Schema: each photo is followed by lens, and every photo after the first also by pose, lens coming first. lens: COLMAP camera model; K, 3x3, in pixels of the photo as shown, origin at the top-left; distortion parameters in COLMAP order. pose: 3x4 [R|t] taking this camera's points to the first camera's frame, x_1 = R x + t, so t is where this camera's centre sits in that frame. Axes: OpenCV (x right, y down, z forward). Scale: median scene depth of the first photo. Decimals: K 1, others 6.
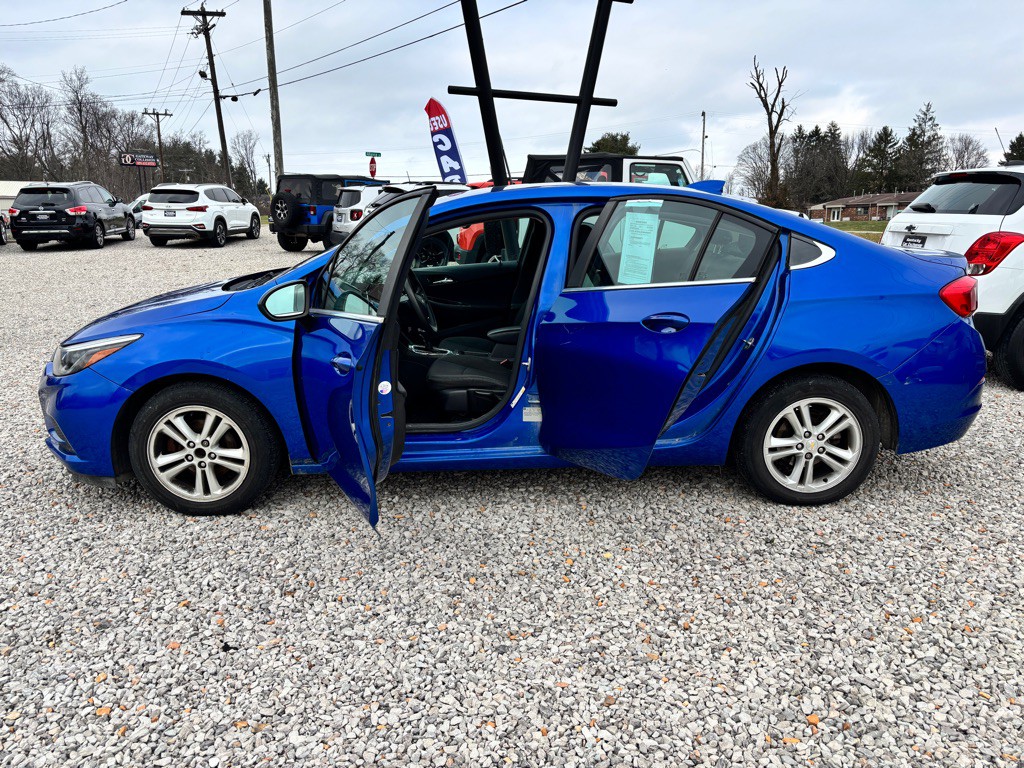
lens RADIAL K [[769.1, 0, 510.8], [0, 769.1, 389.6], [0, 0, 1]] dist [0.074992, -0.089227]
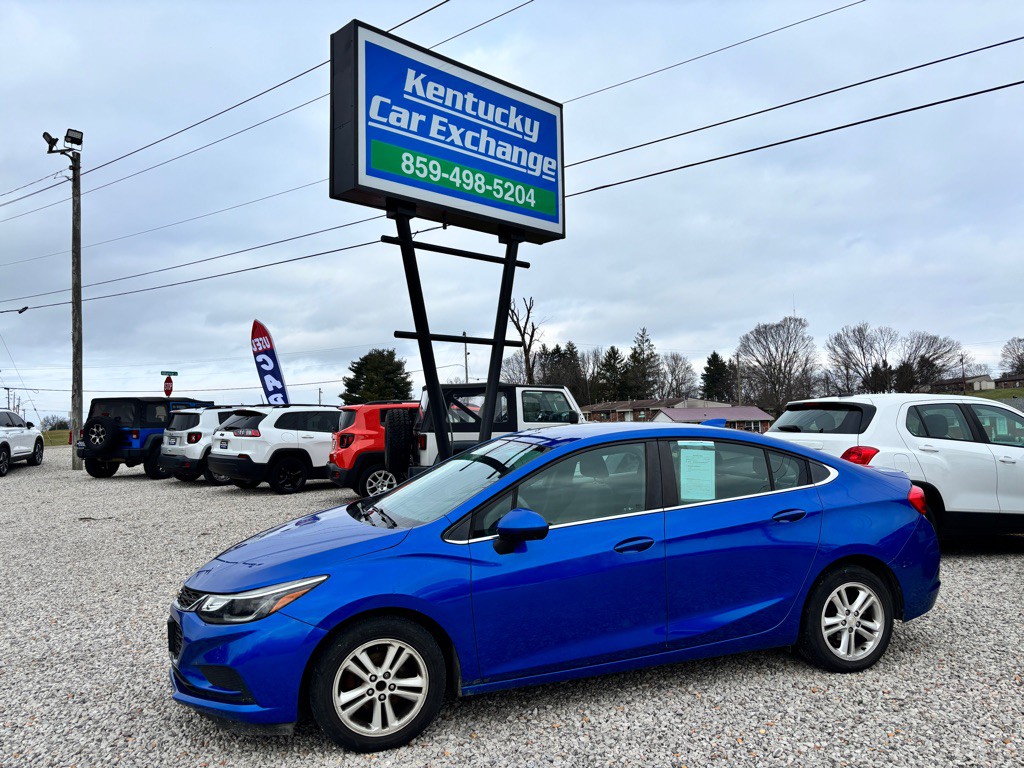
lens RADIAL K [[769.1, 0, 510.8], [0, 769.1, 389.6], [0, 0, 1]] dist [0.074992, -0.089227]
pose [[0.953056, -0.011335, 0.302580, -0.105269], [0.090114, 0.964636, -0.247703, -0.005716], [-0.289072, 0.263342, 0.920374, -0.025874]]
